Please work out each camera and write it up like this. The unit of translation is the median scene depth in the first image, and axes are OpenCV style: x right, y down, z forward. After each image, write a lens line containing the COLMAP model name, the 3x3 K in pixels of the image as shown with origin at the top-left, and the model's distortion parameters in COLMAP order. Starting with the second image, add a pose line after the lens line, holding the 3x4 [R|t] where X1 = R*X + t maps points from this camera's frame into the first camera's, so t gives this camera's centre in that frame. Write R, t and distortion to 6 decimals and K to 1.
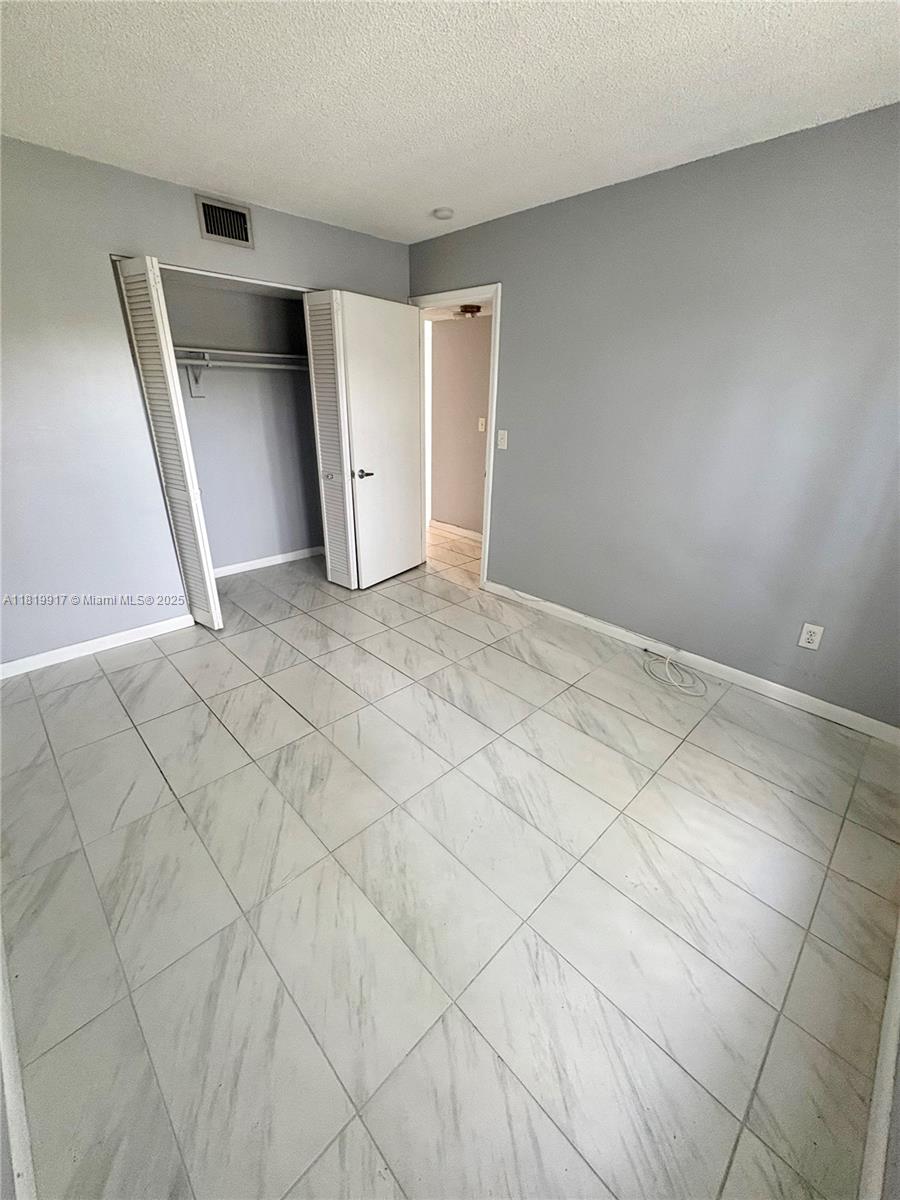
lens RADIAL K [[478.2, 0, 449.7], [0, 478.2, 598.9], [0, 0, 1]] dist [-0.001205, -0.000117]
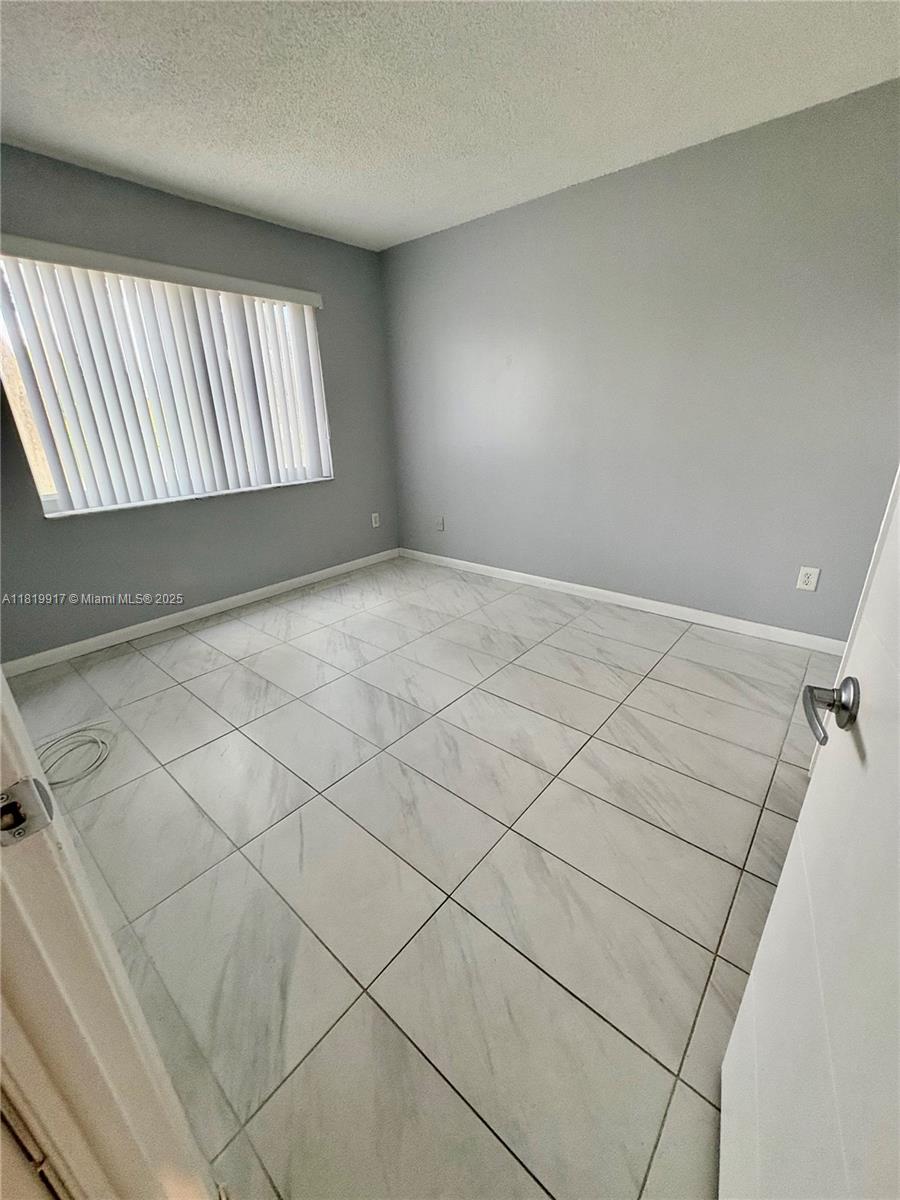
lens RADIAL K [[478.2, 0, 450.2], [0, 478.2, 599.1], [0, 0, 1]] dist [-0.001205, -0.000117]
pose [[-0.995906, 0.036240, -0.082814, -0.040665], [-0.031916, 0.716157, 0.697209, -0.568641], [0.084574, 0.696998, -0.712068, 1.539125]]
